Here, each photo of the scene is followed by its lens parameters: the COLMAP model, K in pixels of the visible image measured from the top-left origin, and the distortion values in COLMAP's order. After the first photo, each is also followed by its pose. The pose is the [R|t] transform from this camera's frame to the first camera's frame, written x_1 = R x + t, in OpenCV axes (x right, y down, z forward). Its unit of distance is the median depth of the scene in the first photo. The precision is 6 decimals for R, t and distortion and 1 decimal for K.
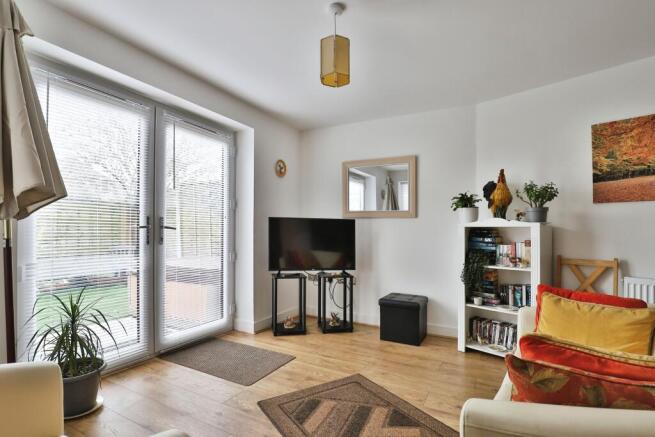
lens RADIAL K [[323.4, 0, 326.3], [0, 323.4, 225.4], [0, 0, 1]] dist [-0.023227, 0.001102]
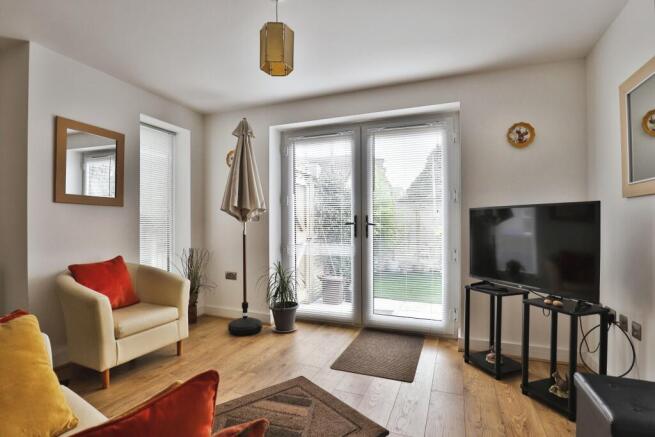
lens RADIAL K [[323.4, 0, 326.3], [0, 323.4, 225.4], [0, 0, 1]] dist [-0.023227, 0.001102]
pose [[0.106415, -0.008253, -0.994288, 0.690370], [0.019643, 0.999788, -0.006197, 0.016769], [0.994128, -0.018871, 0.106555, 0.714489]]
